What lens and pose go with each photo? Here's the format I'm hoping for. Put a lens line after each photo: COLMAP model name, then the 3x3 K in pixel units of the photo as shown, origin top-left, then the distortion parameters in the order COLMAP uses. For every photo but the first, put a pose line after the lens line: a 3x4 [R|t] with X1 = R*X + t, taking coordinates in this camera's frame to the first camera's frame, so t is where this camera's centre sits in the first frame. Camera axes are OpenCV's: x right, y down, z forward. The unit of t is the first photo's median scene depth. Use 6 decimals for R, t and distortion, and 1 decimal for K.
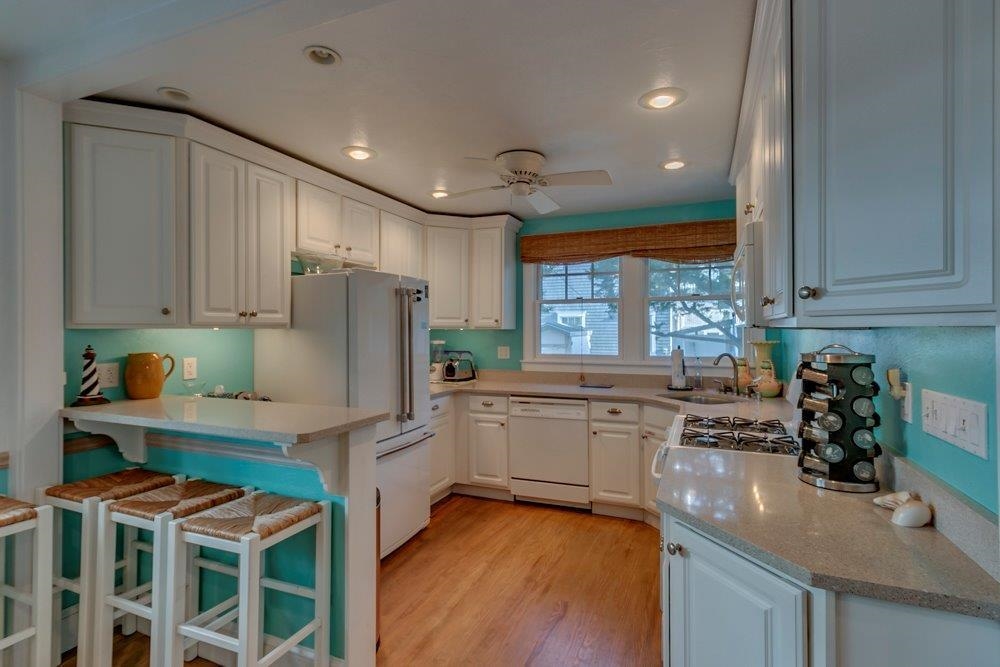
lens RADIAL K [[467.6, 0, 526.2], [0, 467.6, 331.9], [0, 0, 1]] dist [0.010522, -0.001060]
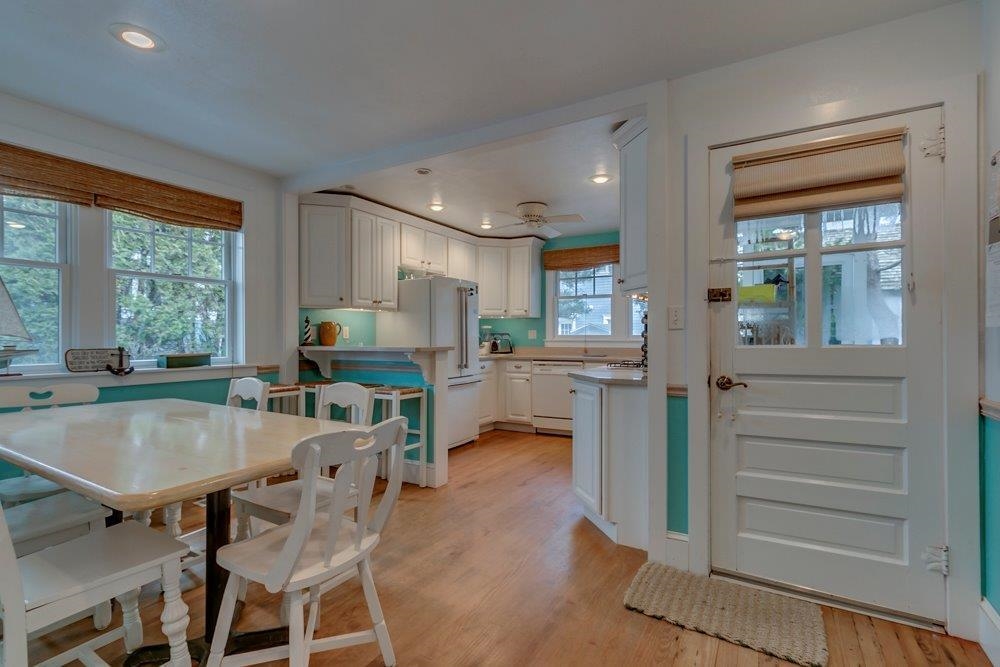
lens RADIAL K [[467.6, 0, 522.1], [0, 467.6, 342.9], [0, 0, 1]] dist [0.010522, -0.001060]
pose [[0.990961, 0.004650, -0.134066, 0.150653], [-0.003497, 0.999955, 0.008834, 0.078860], [0.134101, -0.008285, 0.990933, -0.541759]]
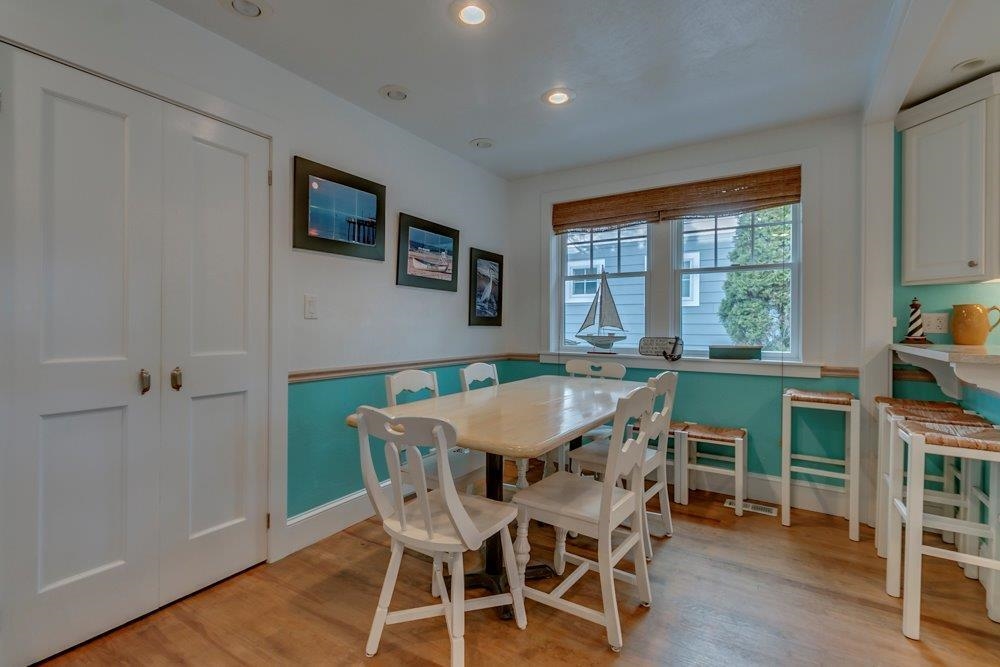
lens RADIAL K [[467.6, 0, 489.5], [0, 467.6, 327.8], [0, 0, 1]] dist [0.010522, -0.001060]
pose [[-0.212988, 0.007318, -0.977027, 0.376997], [-0.009429, 0.999910, 0.009545, 0.071893], [0.977009, 0.011246, -0.212900, 0.092189]]
